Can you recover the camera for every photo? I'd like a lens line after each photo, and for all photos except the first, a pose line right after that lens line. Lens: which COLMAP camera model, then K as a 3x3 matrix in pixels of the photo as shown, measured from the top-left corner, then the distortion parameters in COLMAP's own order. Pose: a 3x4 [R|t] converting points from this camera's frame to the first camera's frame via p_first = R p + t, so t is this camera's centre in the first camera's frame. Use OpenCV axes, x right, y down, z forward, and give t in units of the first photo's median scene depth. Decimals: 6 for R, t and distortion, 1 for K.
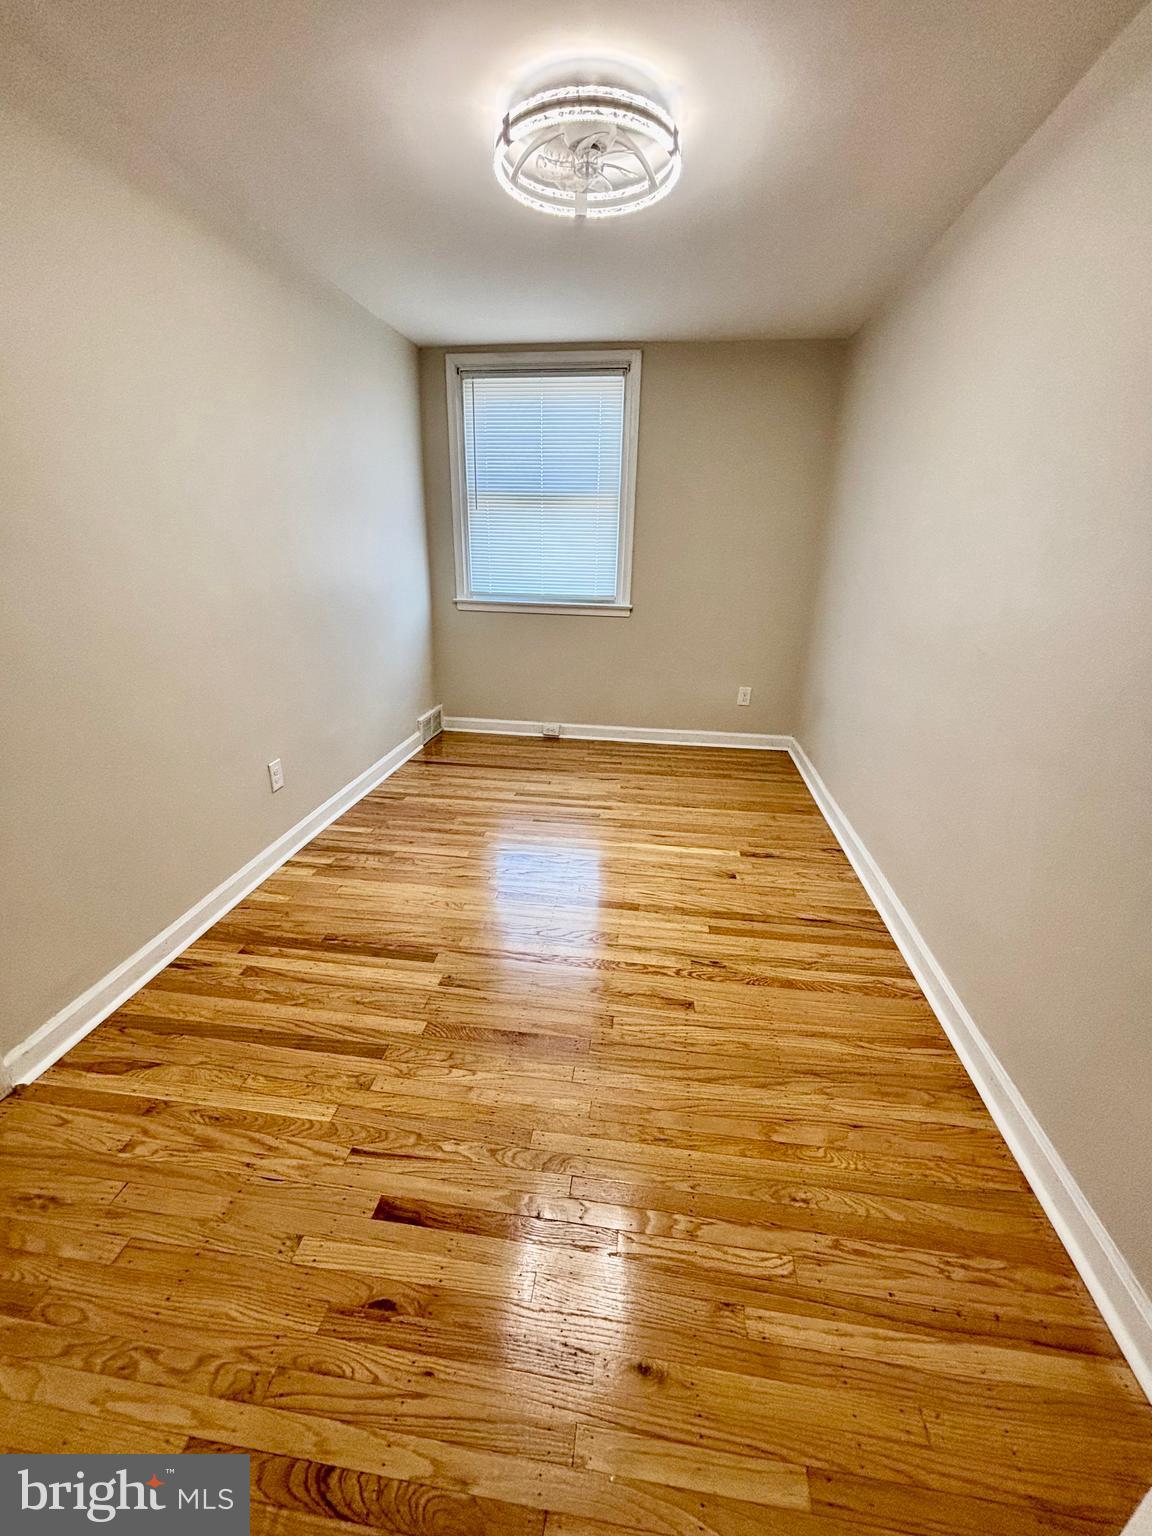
lens RADIAL K [[620.0, 0, 573.4], [0, 620.0, 764.9], [0, 0, 1]] dist [-0.001355, 0.000404]
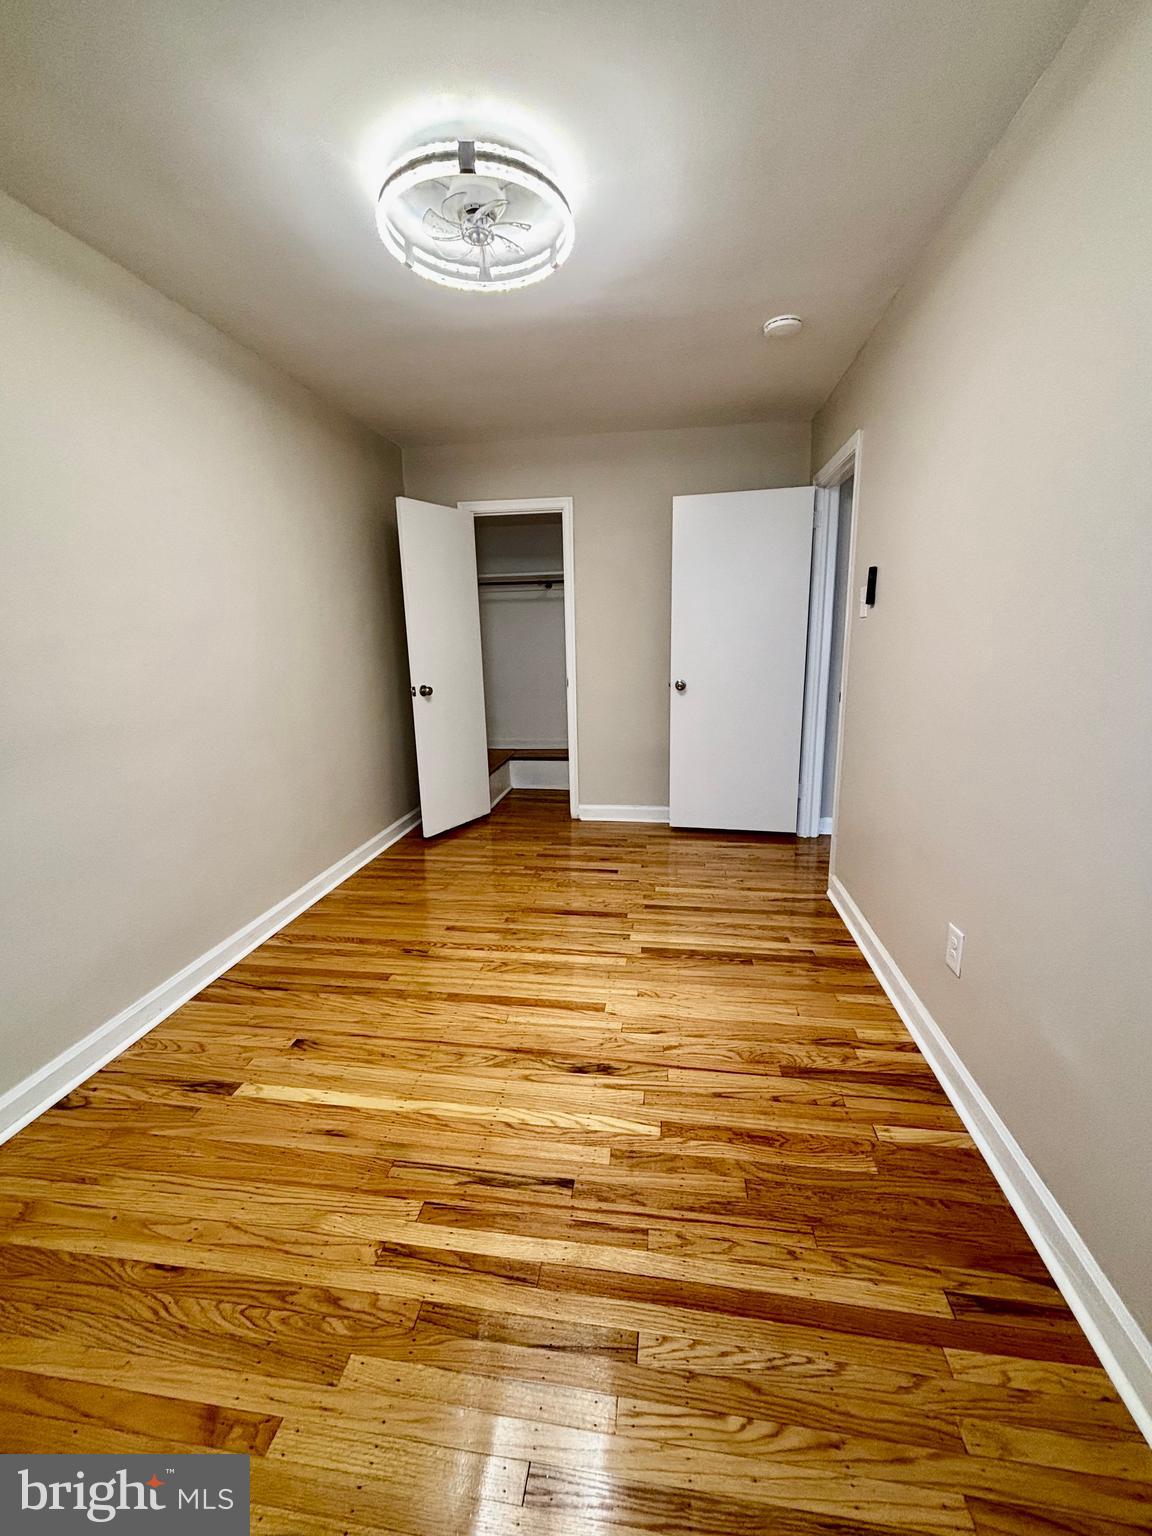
lens RADIAL K [[620.0, 0, 573.4], [0, 620.0, 764.9], [0, 0, 1]] dist [-0.001355, 0.000404]
pose [[-0.999911, 0.004955, 0.012387, -0.093815], [0.010801, 0.845652, 0.533626, -0.541747], [-0.007831, 0.533712, -0.845630, 1.572759]]
